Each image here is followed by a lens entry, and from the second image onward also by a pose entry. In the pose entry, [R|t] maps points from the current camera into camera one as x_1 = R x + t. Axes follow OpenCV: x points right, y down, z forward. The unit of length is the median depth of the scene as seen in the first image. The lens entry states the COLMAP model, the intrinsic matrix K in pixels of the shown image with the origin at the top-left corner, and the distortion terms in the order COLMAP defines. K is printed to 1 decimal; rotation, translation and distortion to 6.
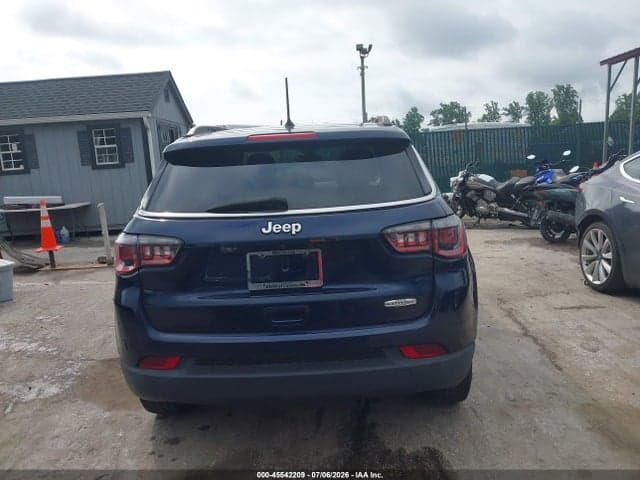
lens RADIAL K [[531.6, 0, 320.0], [0, 531.6, 240.0], [0, 0, 1]] dist [0.003120, 0.001187]
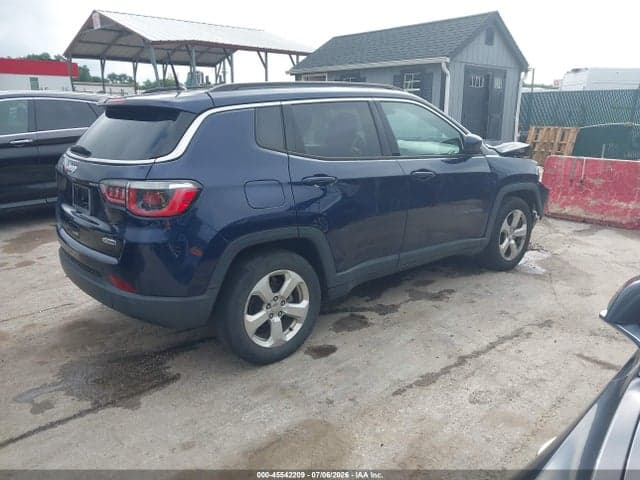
lens RADIAL K [[515.2, 0, 320.0], [0, 515.2, 240.0], [0, 0, 1]] dist [0.068253, -0.003412]
pose [[0.664738, 0.250849, -0.703703, 0.707824], [-0.166636, 0.967997, 0.187653, -0.103605], [0.728255, -0.007478, 0.685265, 0.272578]]
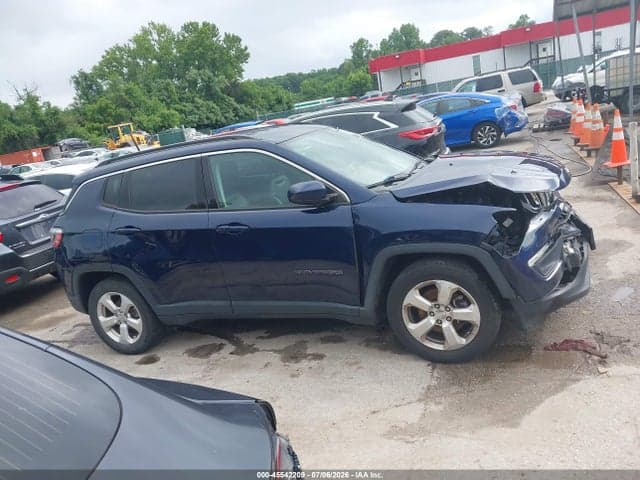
lens RADIAL K [[509.2, 0, 320.0], [0, 509.2, 240.0], [0, 0, 1]] dist [0.006278, -0.006666]
pose [[-0.344517, 0.364734, -0.865030, 0.858042], [0.048059, 0.927085, 0.371758, -0.360987], [0.937549, 0.086505, -0.336925, 1.417570]]
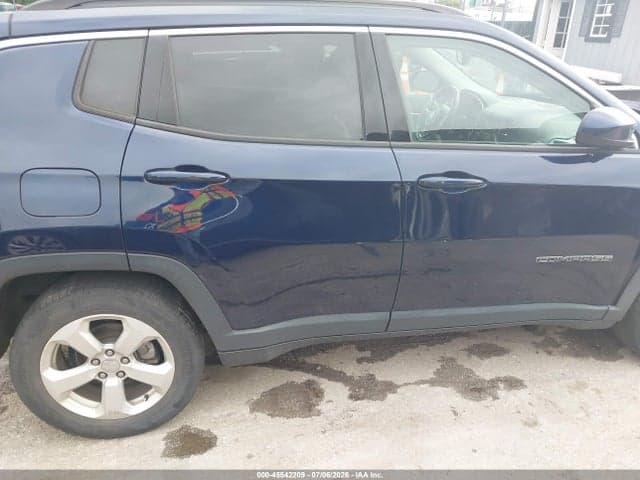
lens RADIAL K [[509.2, 0, 320.0], [0, 509.2, 240.0], [0, 0, 1]] dist [0.006278, -0.006666]
pose [[0.211998, 0.442093, -0.871556, 0.570103], [-0.199277, 0.892645, 0.404318, -0.189217], [0.956737, 0.087966, 0.277338, 0.768129]]
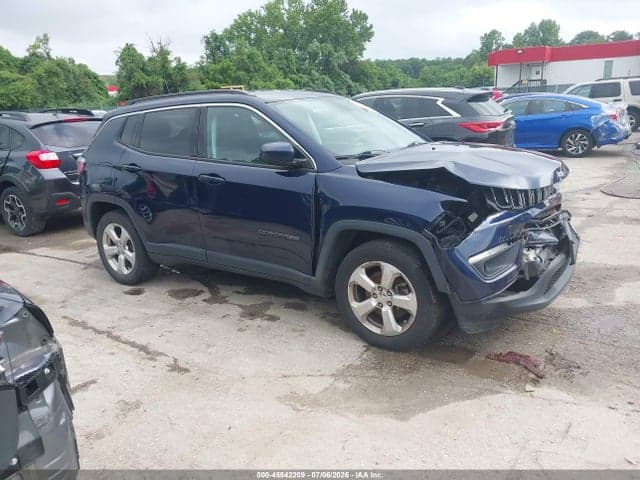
lens RADIAL K [[509.2, 0, 320.0], [0, 509.2, 240.0], [0, 0, 1]] dist [0.006278, -0.006666]
pose [[-0.553141, 0.310664, -0.772996, 0.774430], [-0.049203, 0.914067, 0.402569, -0.336307], [0.831633, 0.260711, -0.490322, 1.600565]]
